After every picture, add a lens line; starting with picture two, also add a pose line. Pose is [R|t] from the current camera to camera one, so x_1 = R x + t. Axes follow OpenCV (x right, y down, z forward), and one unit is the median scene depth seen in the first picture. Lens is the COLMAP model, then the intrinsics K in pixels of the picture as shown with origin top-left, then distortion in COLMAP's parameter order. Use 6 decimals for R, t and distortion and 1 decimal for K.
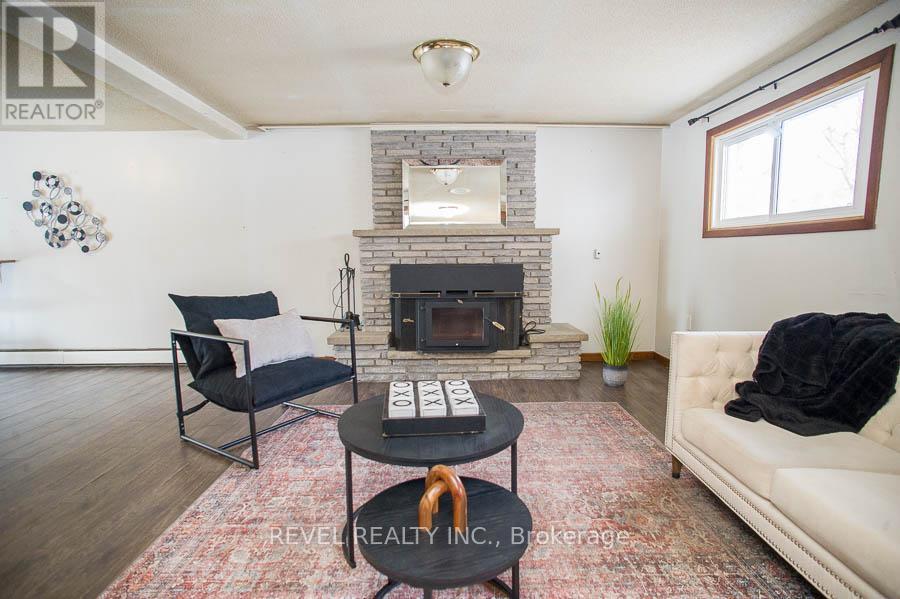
lens RADIAL K [[463.9, 0, 450.0], [0, 463.9, 299.5], [0, 0, 1]] dist [-0.086742, 0.049602]
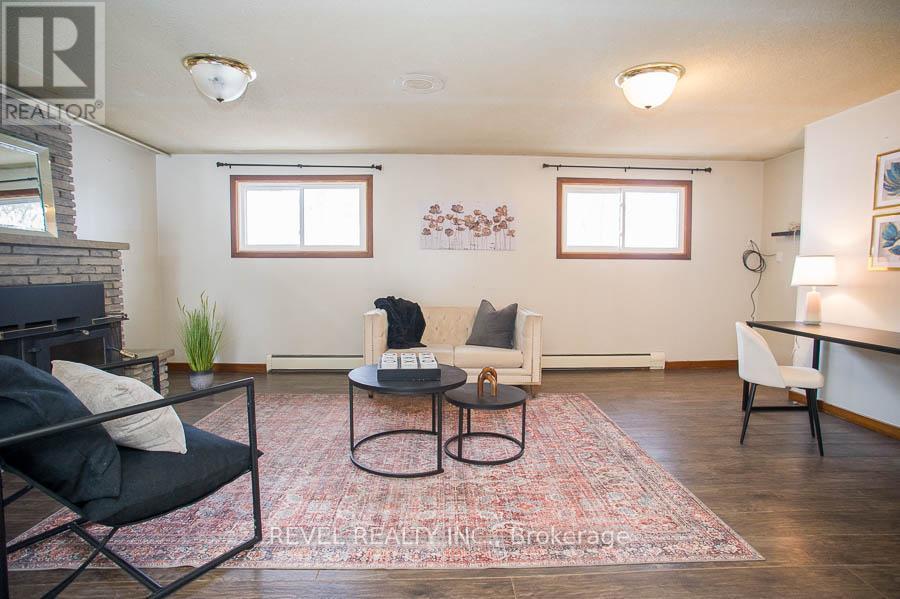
lens RADIAL K [[476.1, 0, 454.8], [0, 476.1, 300.0], [0, 0, 1]] dist [-0.084840, 0.055188]
pose [[-0.030560, -0.061564, 0.997635, -0.745486], [0.099167, 0.992990, 0.064315, -0.036595], [-0.994601, 0.100898, -0.024241, 0.393068]]
